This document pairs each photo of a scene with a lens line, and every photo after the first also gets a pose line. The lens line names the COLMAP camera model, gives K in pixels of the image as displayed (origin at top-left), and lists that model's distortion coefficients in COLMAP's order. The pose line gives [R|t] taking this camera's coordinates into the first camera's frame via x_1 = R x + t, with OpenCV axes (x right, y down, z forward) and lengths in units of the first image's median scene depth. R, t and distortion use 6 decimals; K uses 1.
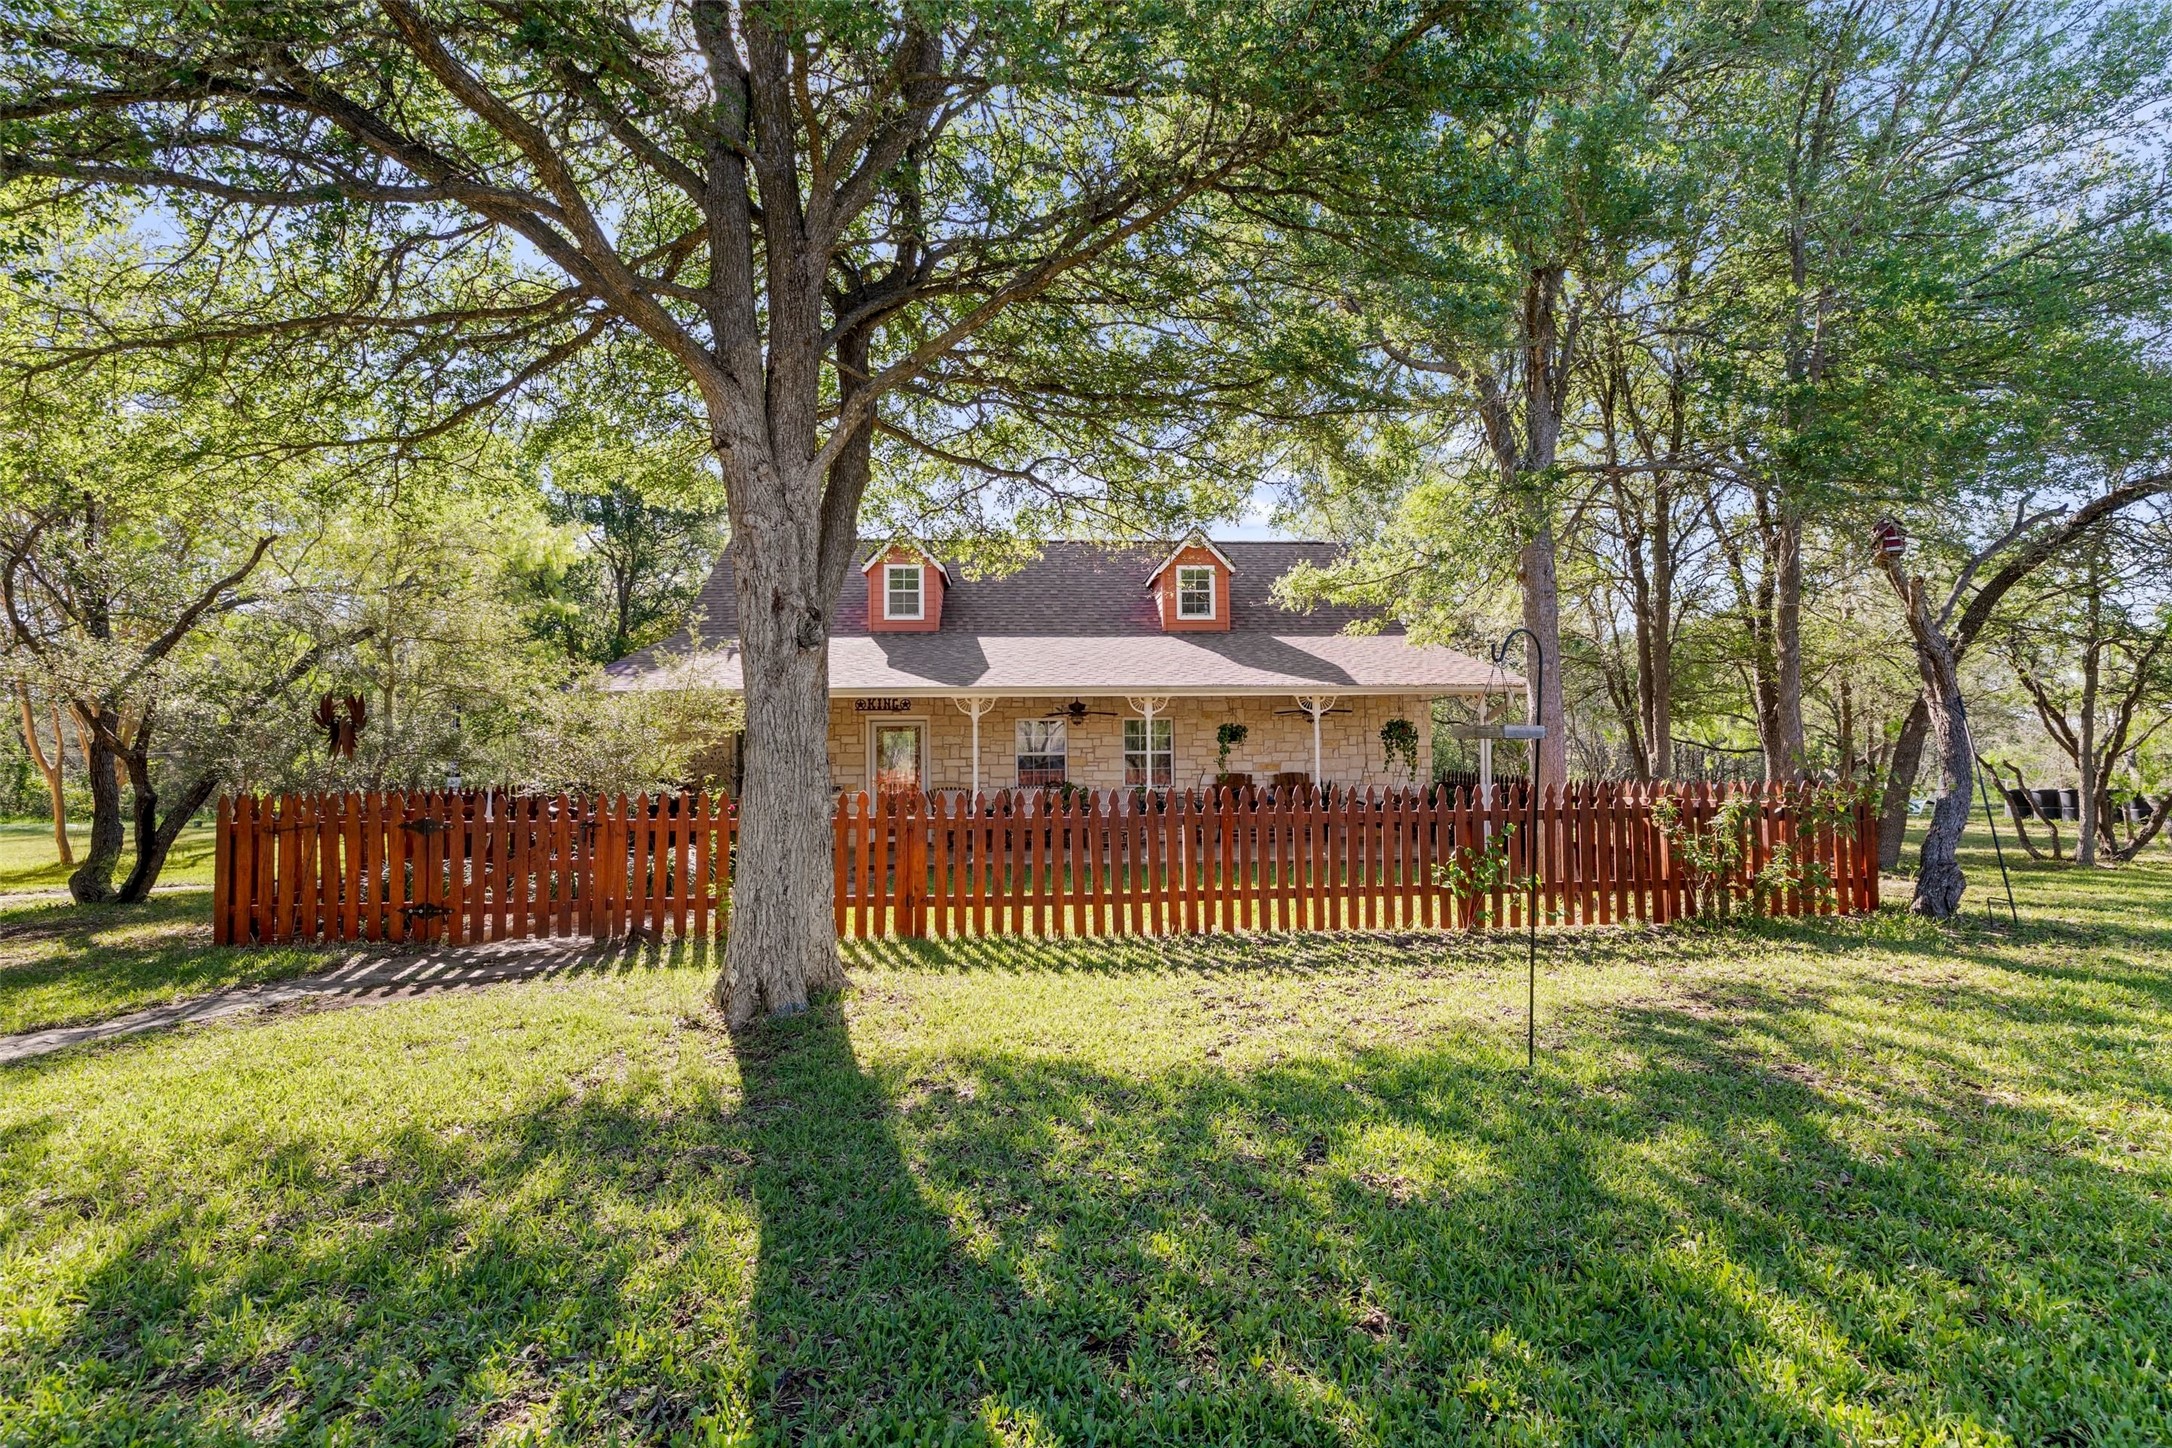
lens RADIAL K [[944.3, 0, 1090.6], [0, 944.3, 721.4], [0, 0, 1]] dist [0.003413, 0.000621]
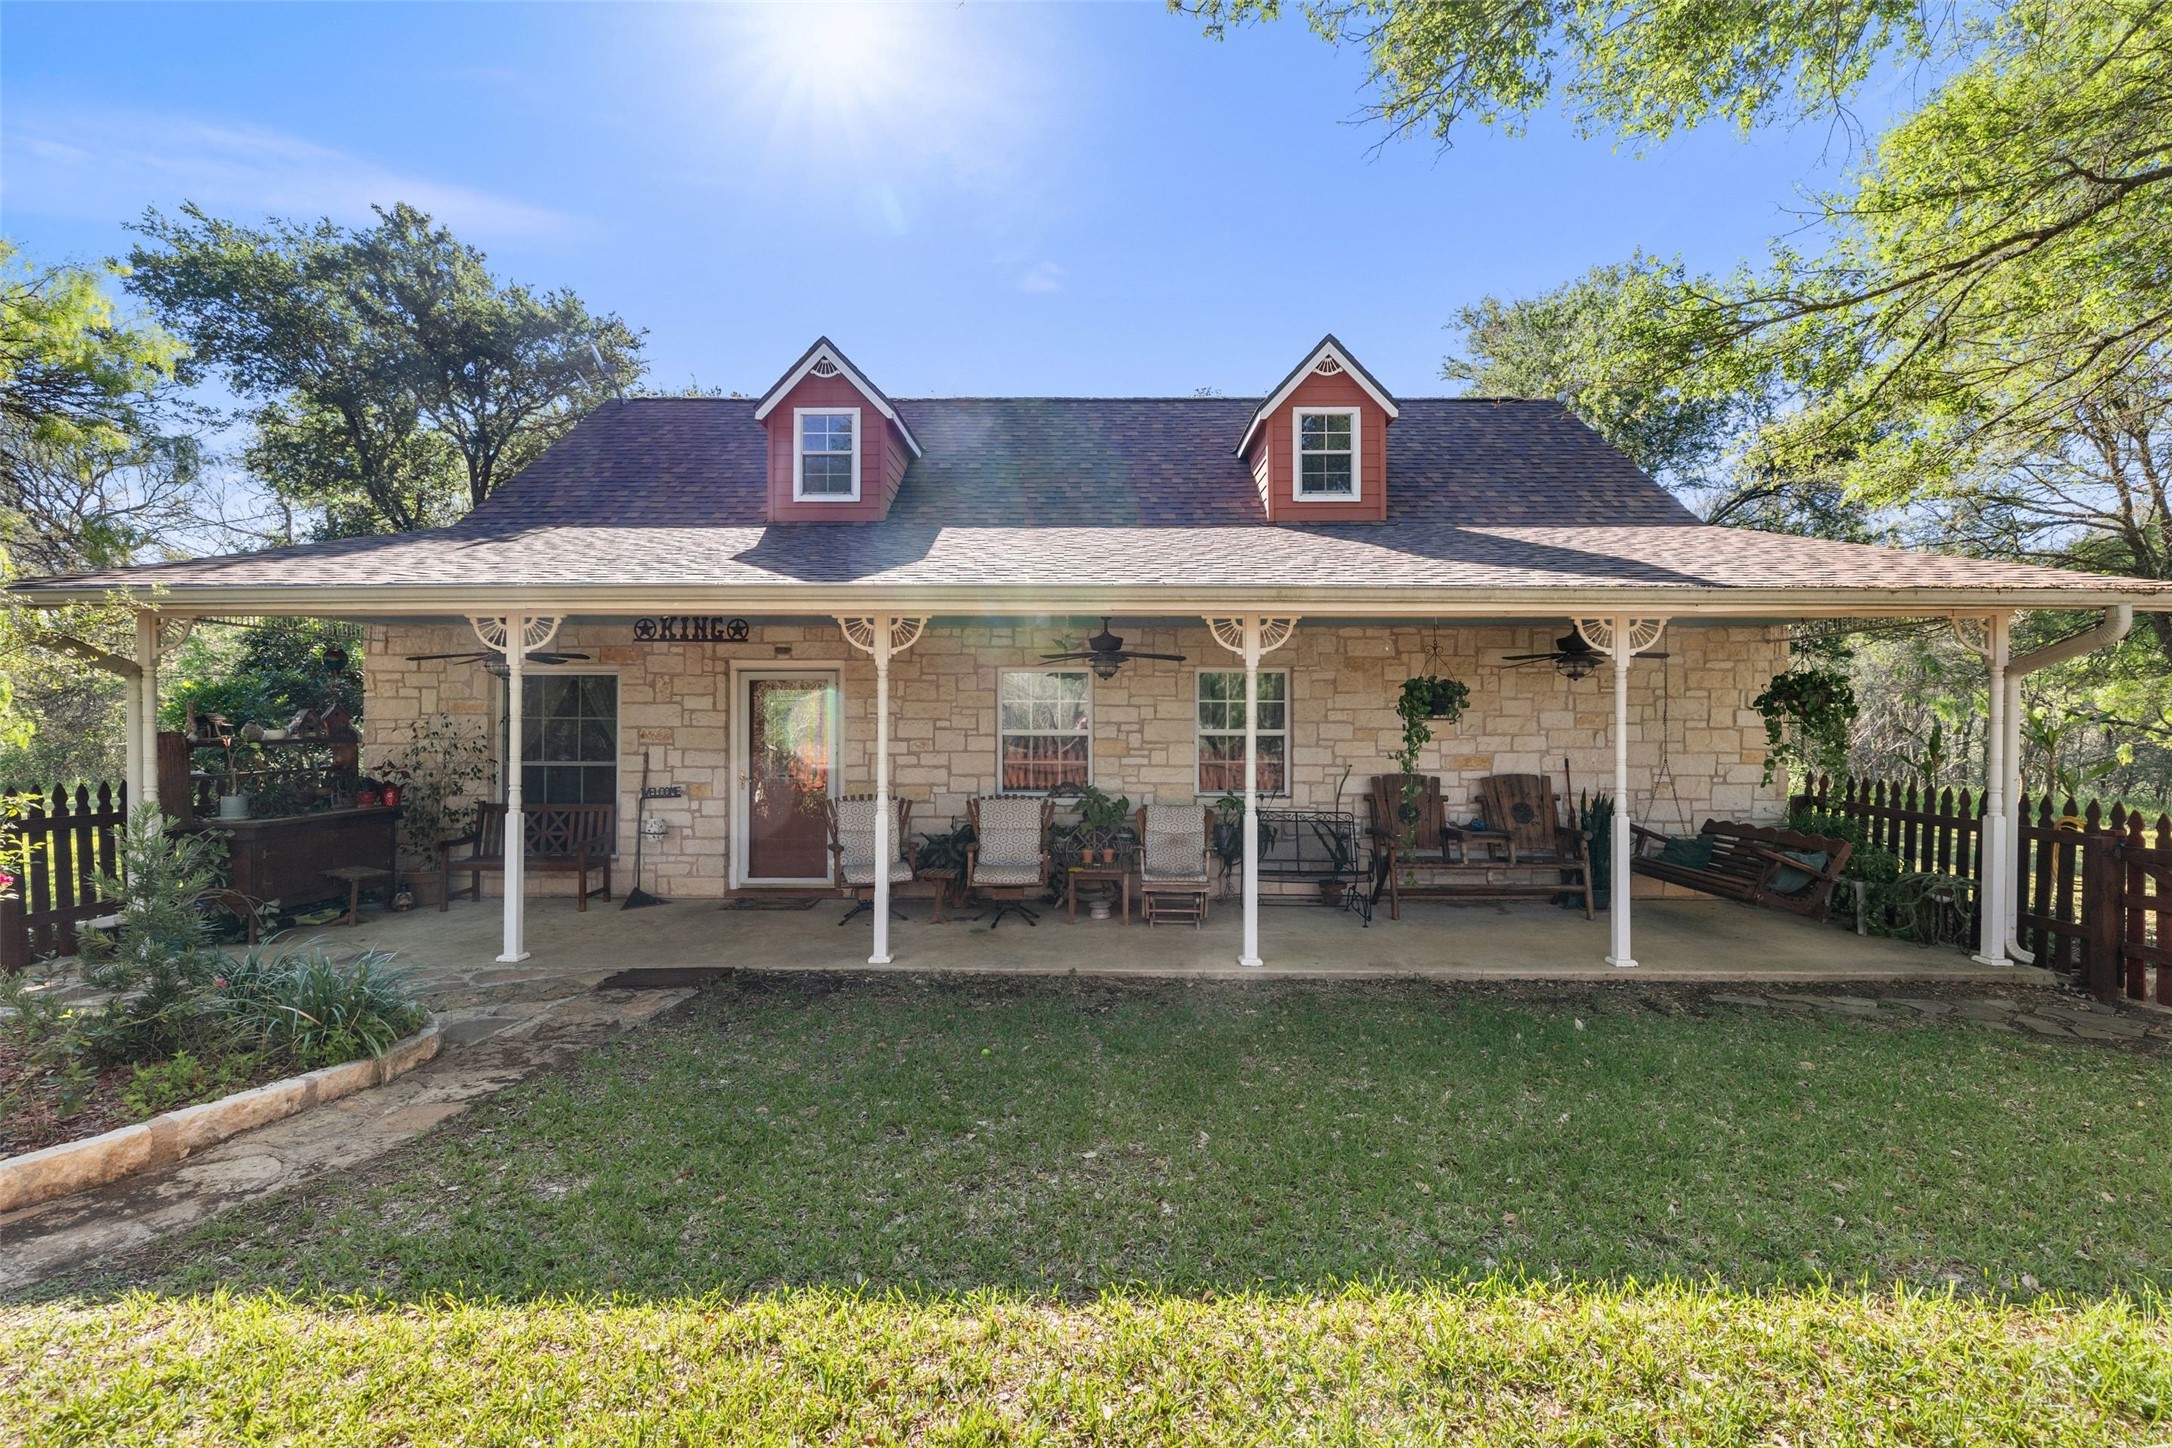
lens RADIAL K [[944.3, 0, 1090.6], [0, 944.3, 721.4], [0, 0, 1]] dist [0.003413, 0.000621]
pose [[0.997170, 0.011611, -0.074277, 0.014168], [-0.009042, 0.999353, 0.034821, 0.008294], [0.074633, -0.034051, 0.996630, 0.454858]]
